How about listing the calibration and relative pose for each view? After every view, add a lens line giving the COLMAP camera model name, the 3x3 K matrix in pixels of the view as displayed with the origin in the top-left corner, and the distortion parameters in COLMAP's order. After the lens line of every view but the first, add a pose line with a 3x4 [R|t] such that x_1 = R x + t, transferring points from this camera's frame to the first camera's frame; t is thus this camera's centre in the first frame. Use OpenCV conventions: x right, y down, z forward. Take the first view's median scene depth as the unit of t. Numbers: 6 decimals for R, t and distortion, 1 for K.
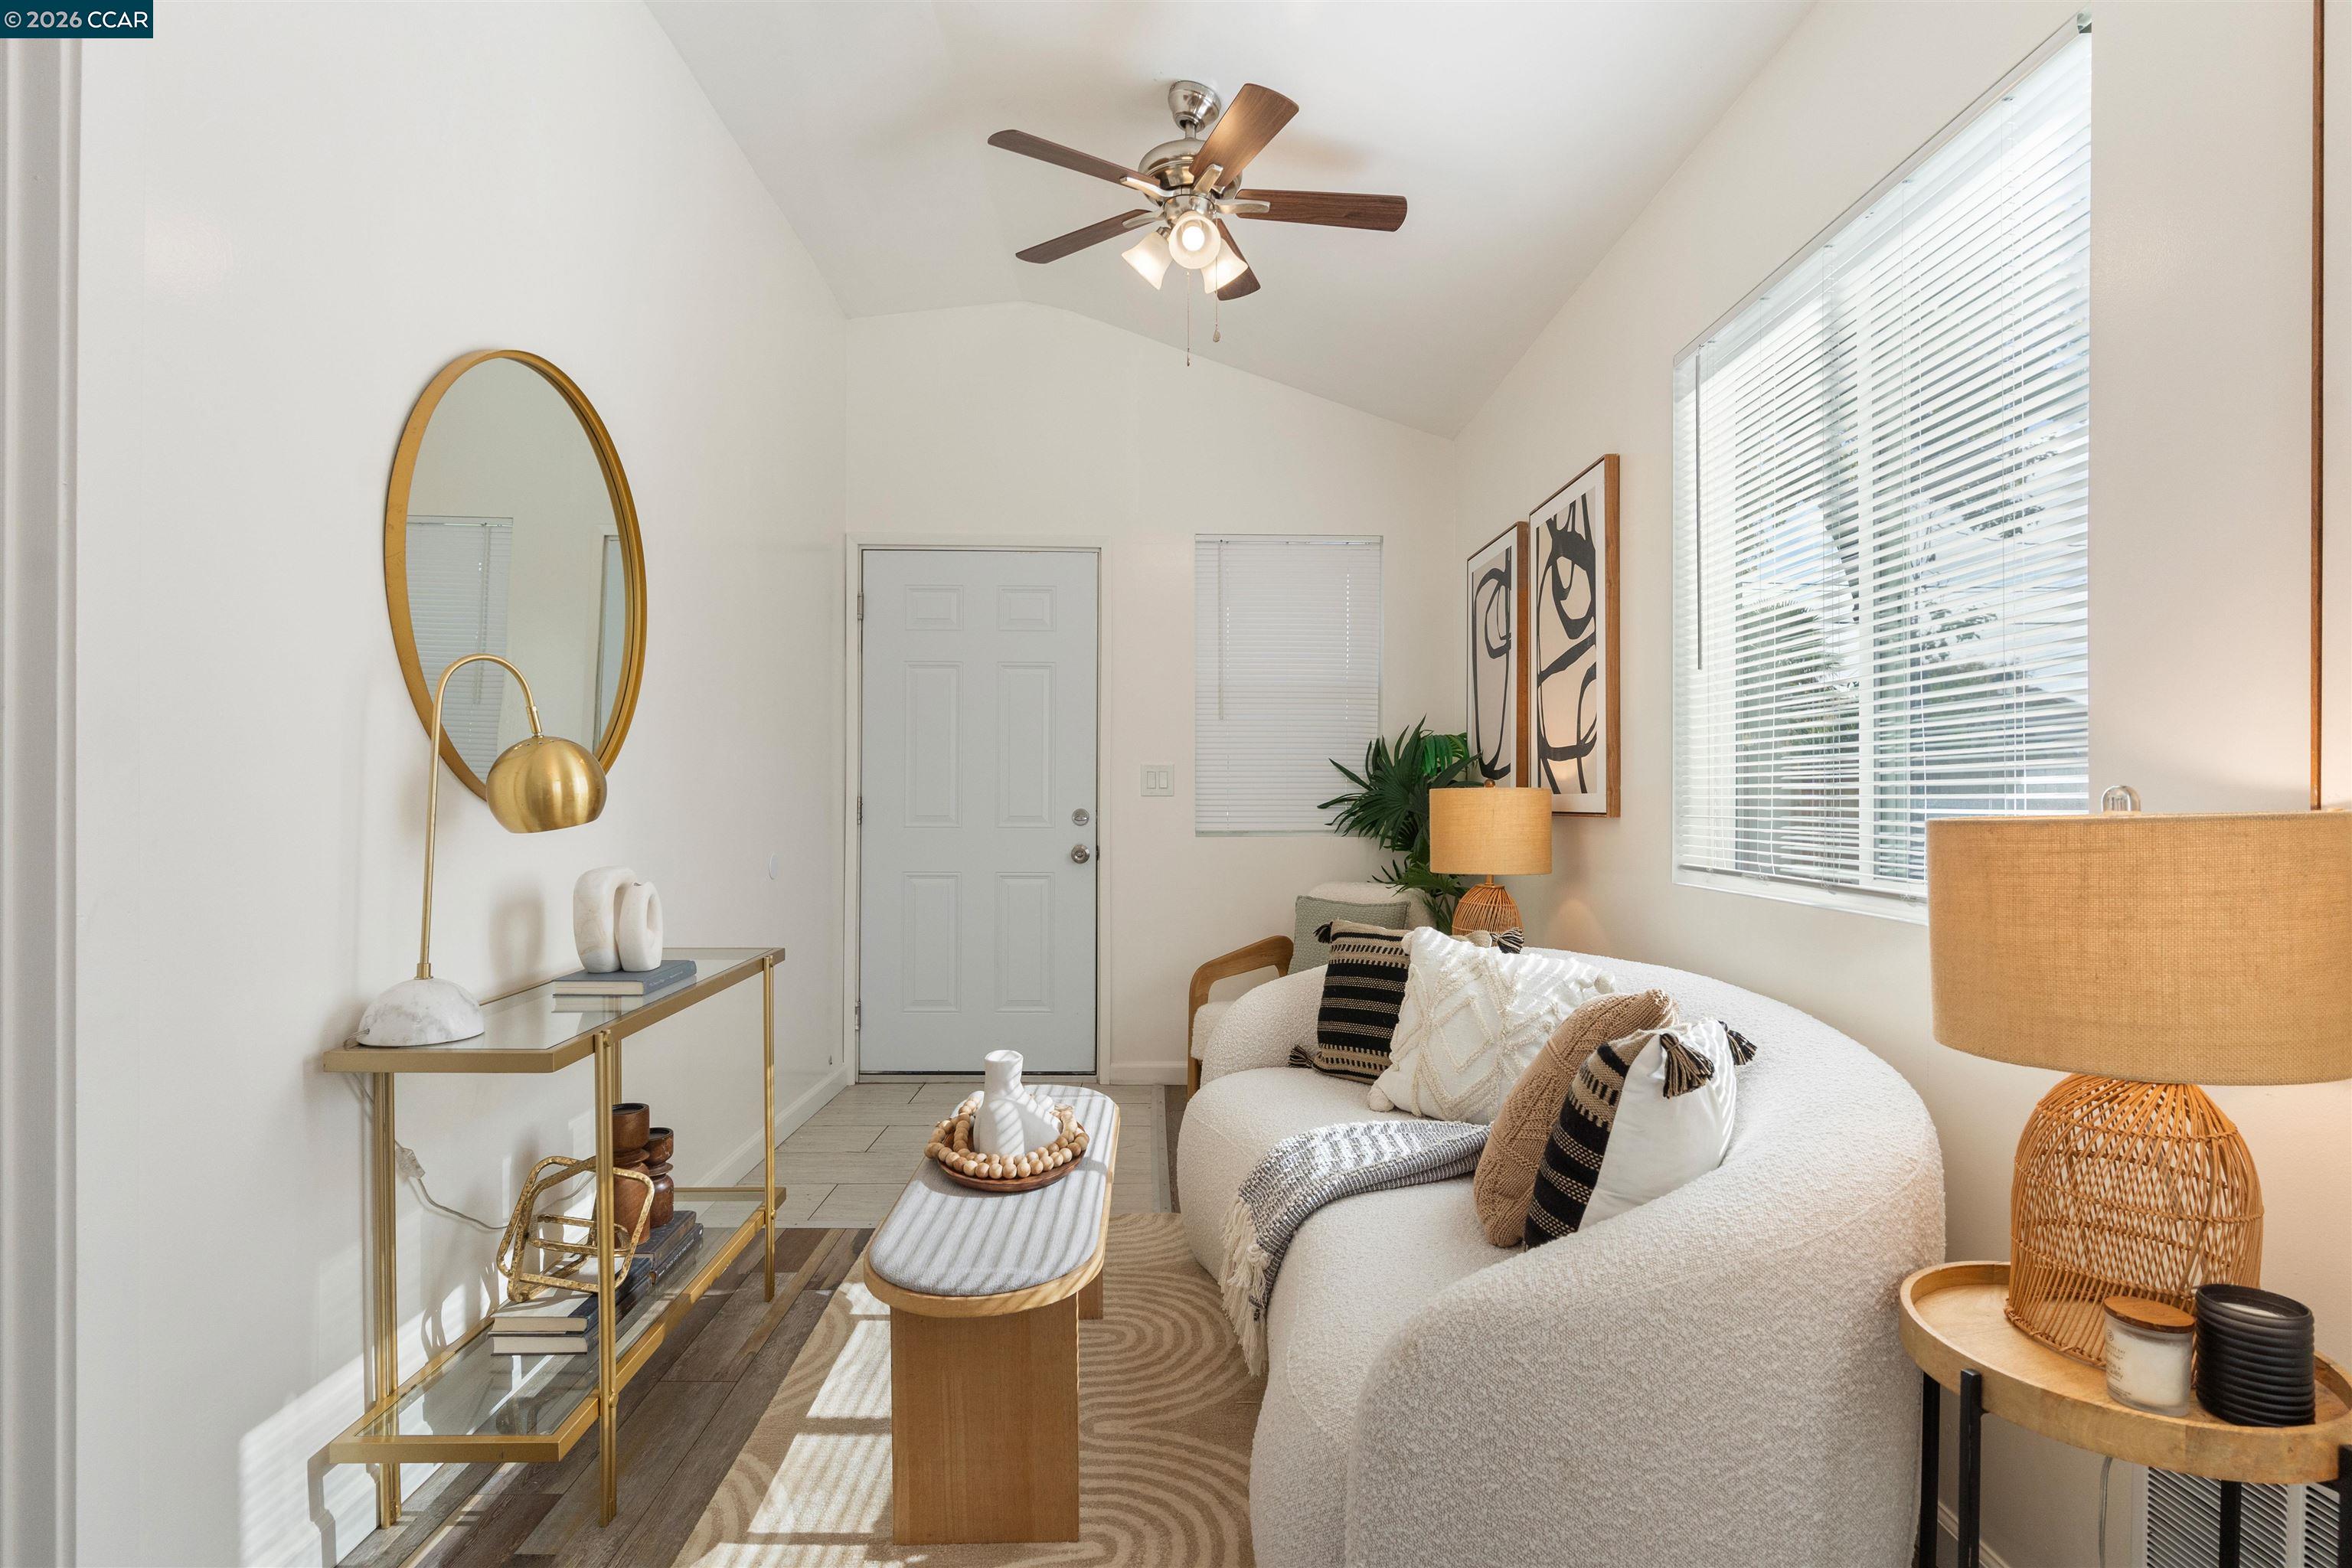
lens RADIAL K [[1195.3, 0, 1185.0], [0, 1195.3, 793.3], [0, 0, 1]] dist [-0.003034, 0.003840]
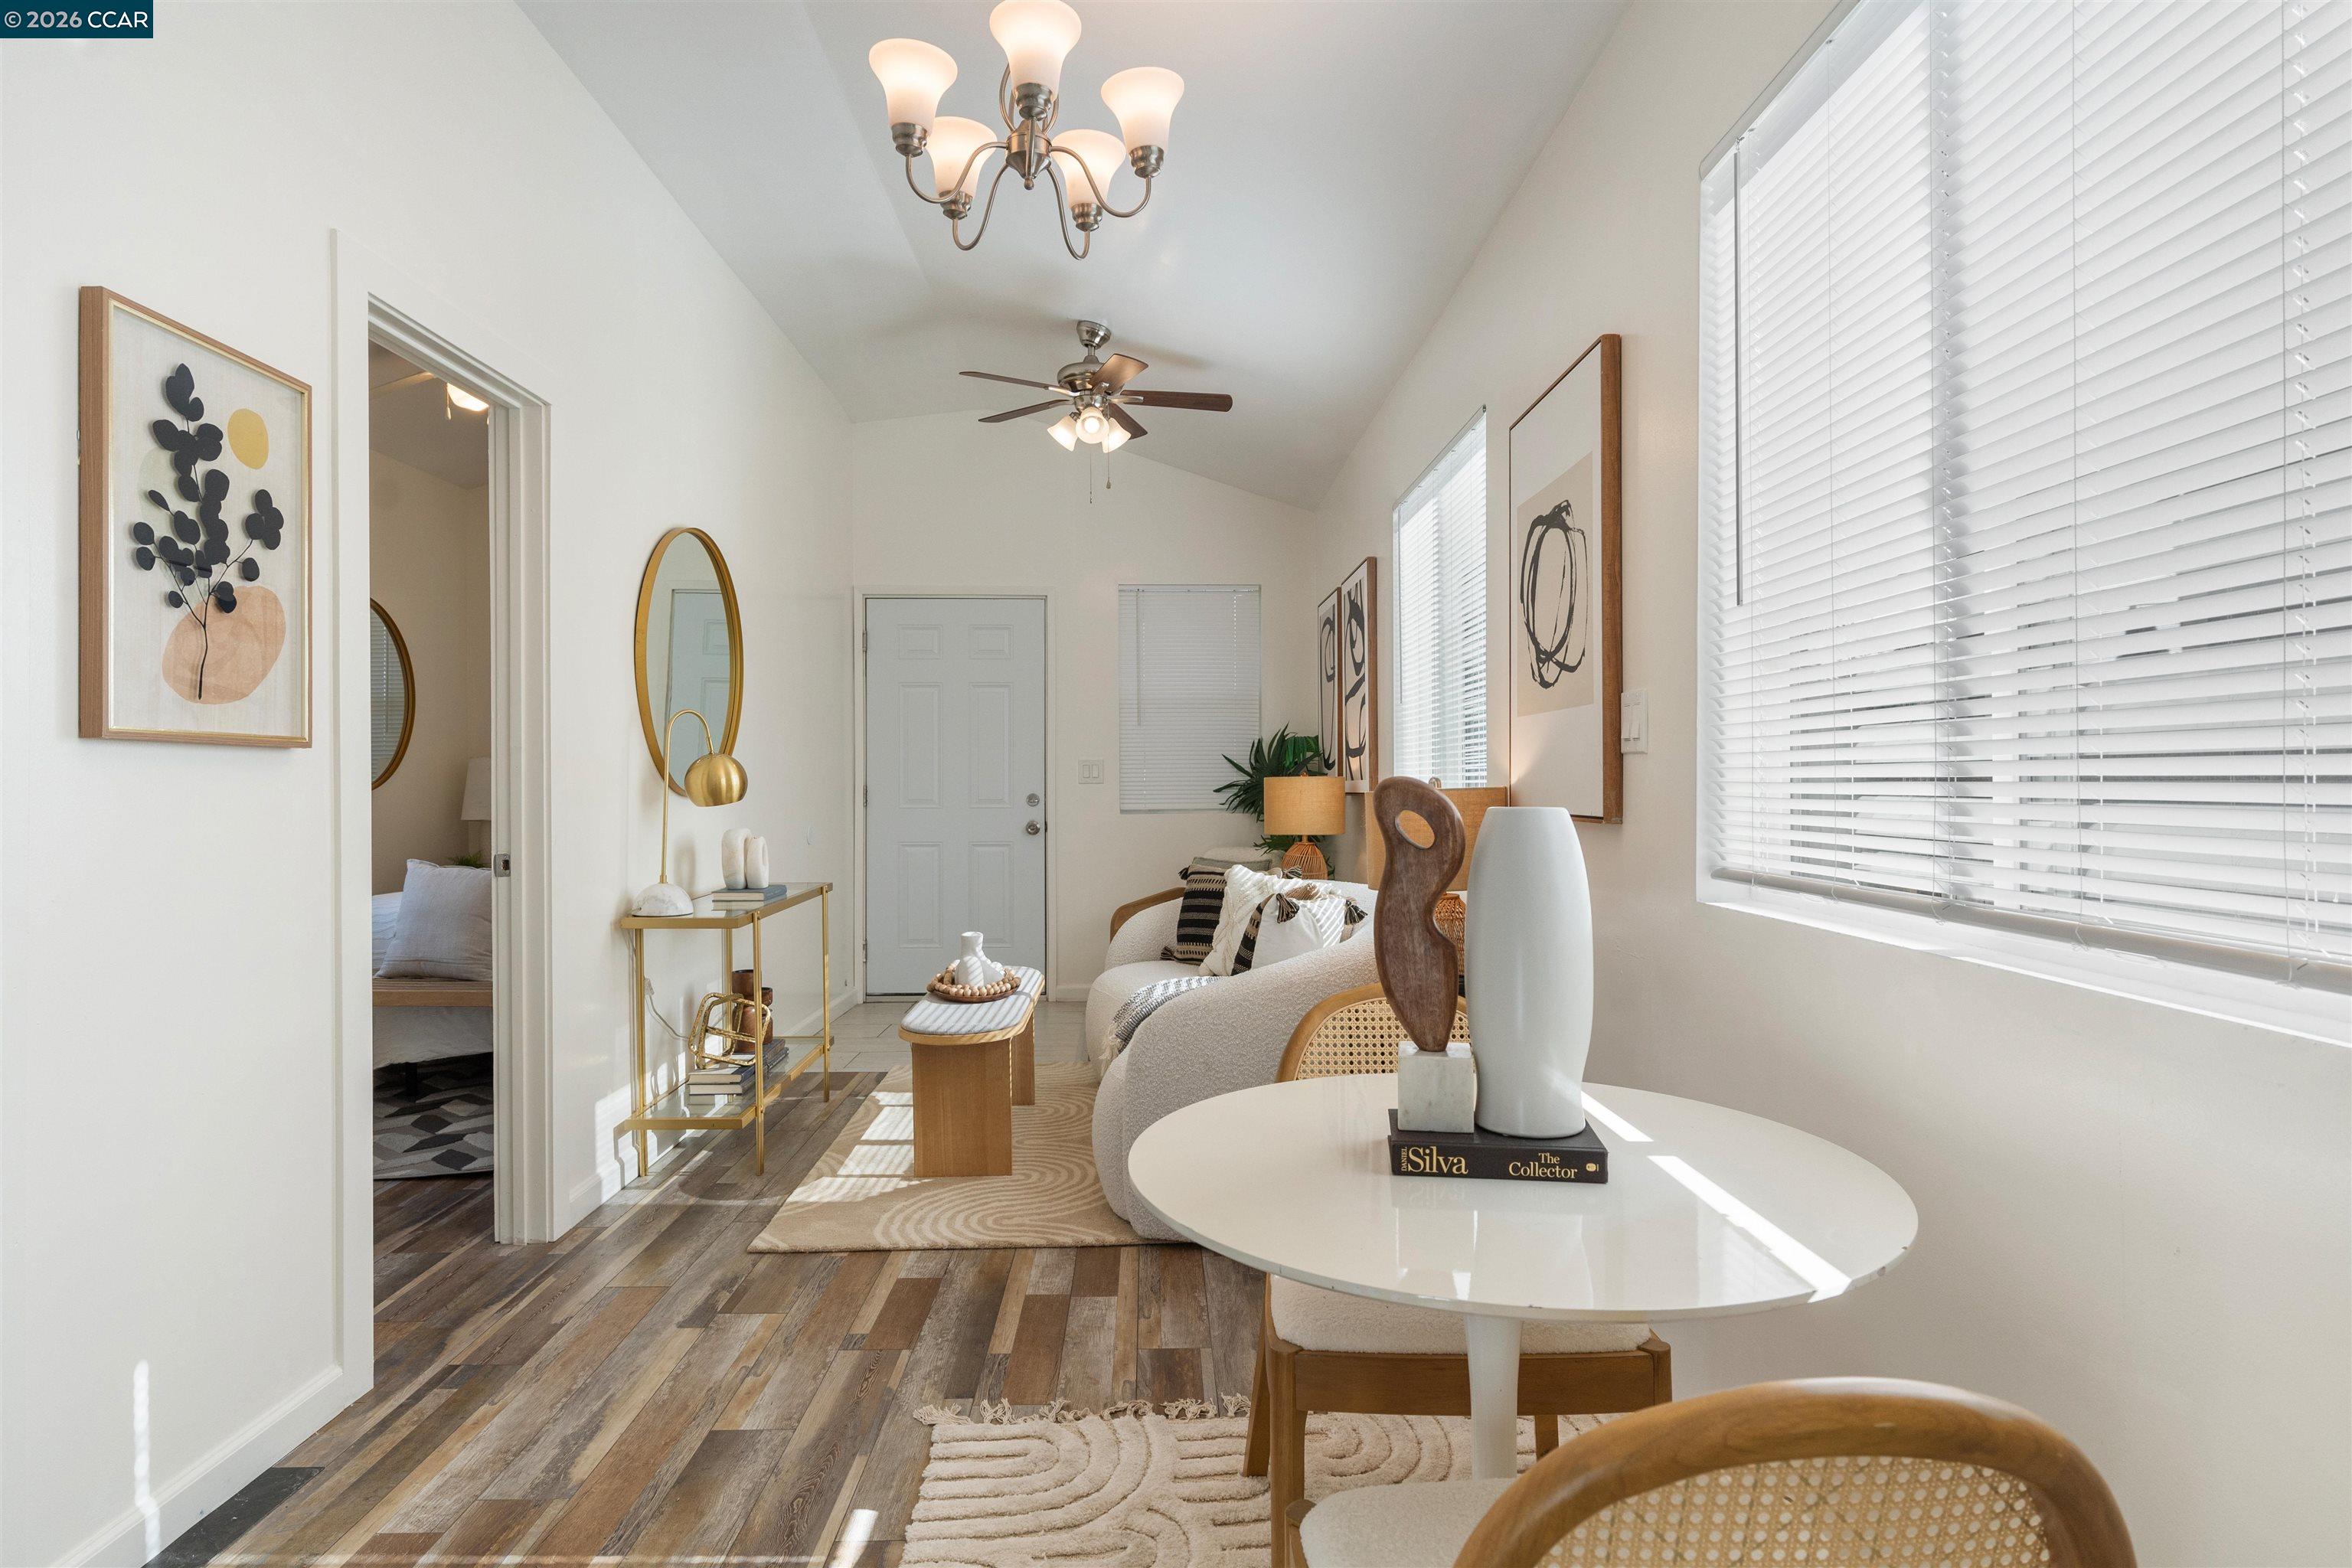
lens RADIAL K [[1268.7, 0, 1182.8], [0, 1268.7, 780.3], [0, 0, 1]] dist [0.008172, 0.000579]
pose [[0.999950, -0.006199, 0.007886, 0.123709], [0.006192, 0.999980, 0.000902, -0.003528], [-0.007892, -0.000854, 0.999968, -0.739138]]
